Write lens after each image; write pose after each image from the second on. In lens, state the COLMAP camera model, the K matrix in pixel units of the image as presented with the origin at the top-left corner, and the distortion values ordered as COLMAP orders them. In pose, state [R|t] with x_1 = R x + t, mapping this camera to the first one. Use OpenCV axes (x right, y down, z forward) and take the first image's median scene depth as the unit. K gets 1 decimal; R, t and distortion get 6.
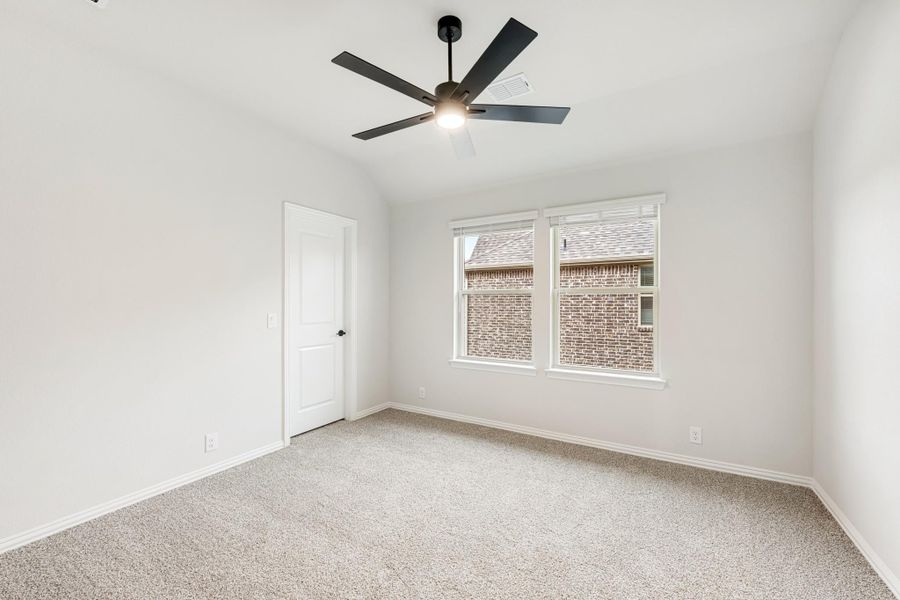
lens RADIAL K [[359.8, 0, 453.8], [0, 359.8, 296.3], [0, 0, 1]] dist [0.000298, 0.000164]
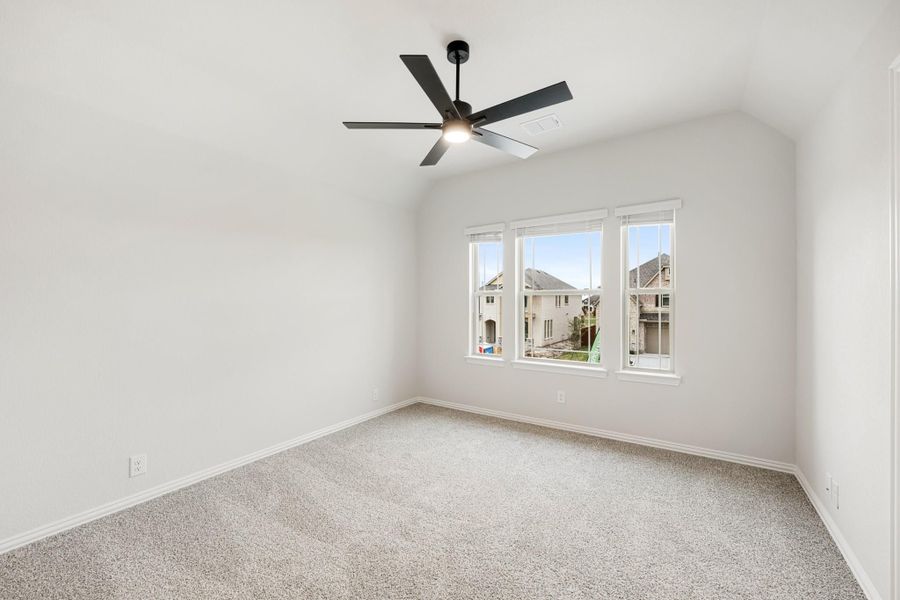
lens RADIAL K [[322.7, 0, 447.0], [0, 322.7, 300.1], [0, 0, 1]] dist [-0.000279, 0.000250]
pose [[0.999888, -0.002830, -0.014701, -0.055345], [0.002939, 0.999968, 0.007392, 0.000386], [0.014679, -0.007434, 0.999865, 0.031293]]
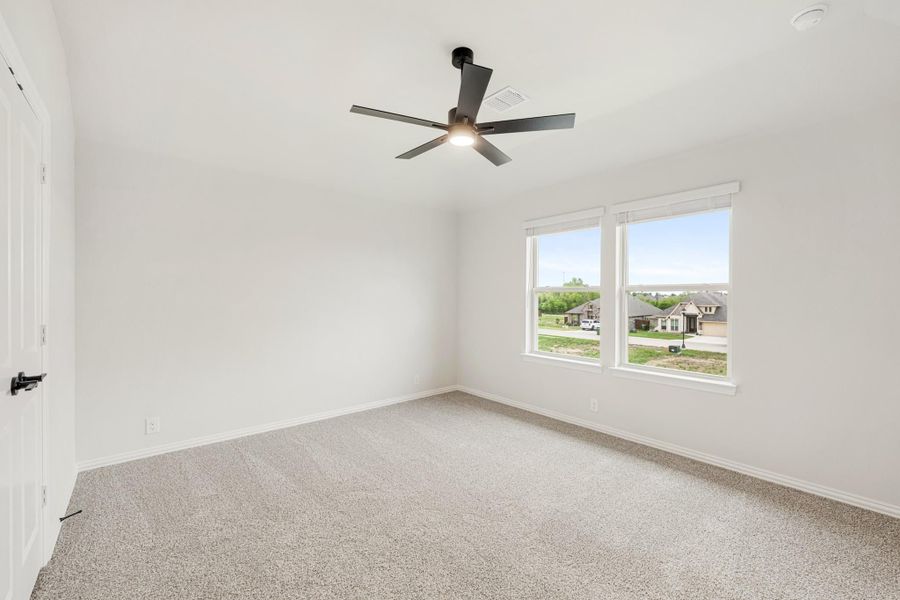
lens RADIAL K [[359.8, 0, 448.9], [0, 359.8, 304.0], [0, 0, 1]] dist [0.000298, 0.000164]
pose [[0.948663, 0.011311, -0.316087, 0.122679], [-0.001858, 0.999542, 0.030190, -0.000883], [0.316284, -0.028053, 0.948250, -0.072070]]
